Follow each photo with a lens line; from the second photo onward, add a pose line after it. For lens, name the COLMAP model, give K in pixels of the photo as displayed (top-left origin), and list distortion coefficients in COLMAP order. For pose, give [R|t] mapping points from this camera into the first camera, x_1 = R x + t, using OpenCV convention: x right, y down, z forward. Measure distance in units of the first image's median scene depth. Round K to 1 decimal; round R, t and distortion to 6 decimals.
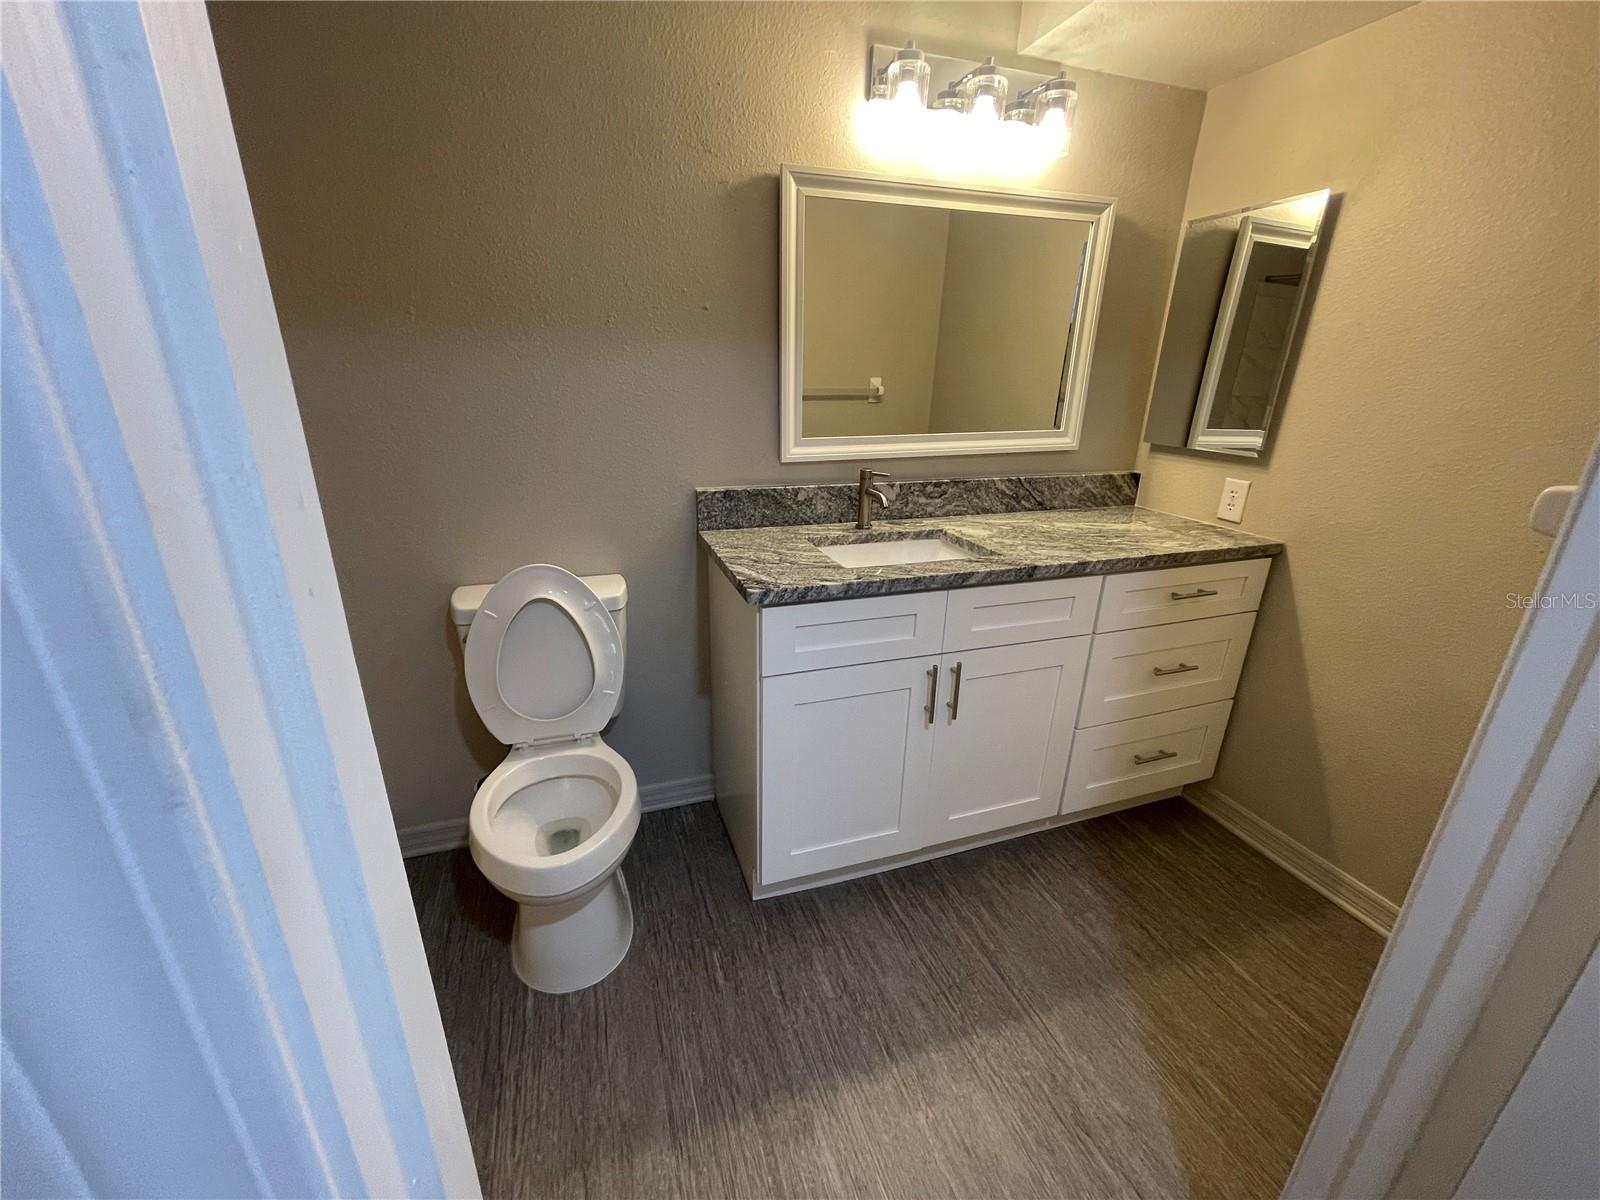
lens RADIAL K [[644.6, 0, 795.9], [0, 644.6, 603.2], [0, 0, 1]] dist [-0.000386, 0.000332]
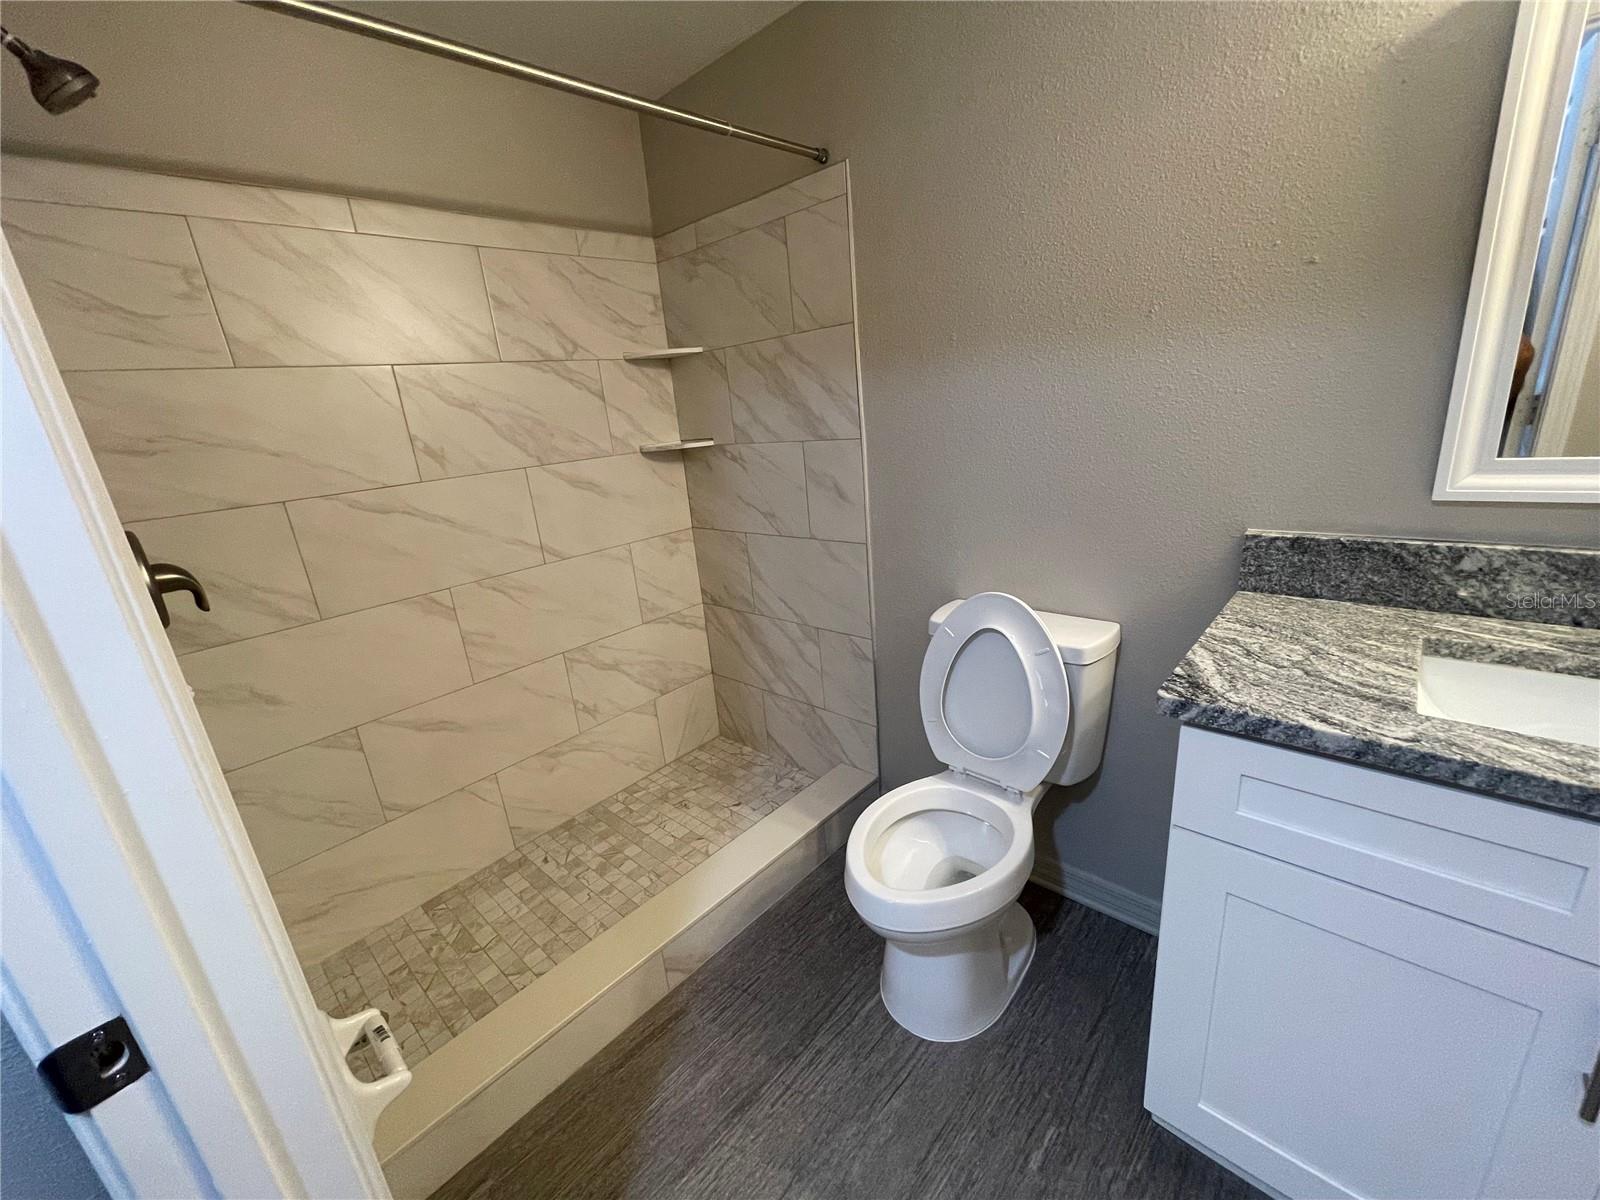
lens RADIAL K [[644.6, 0, 795.9], [0, 644.6, 603.2], [0, 0, 1]] dist [-0.000386, 0.000332]
pose [[0.467335, 0.205606, -0.859839, 0.263663], [-0.205038, 0.971270, 0.120810, -0.096707], [0.859975, 0.119840, 0.496066, 0.278820]]
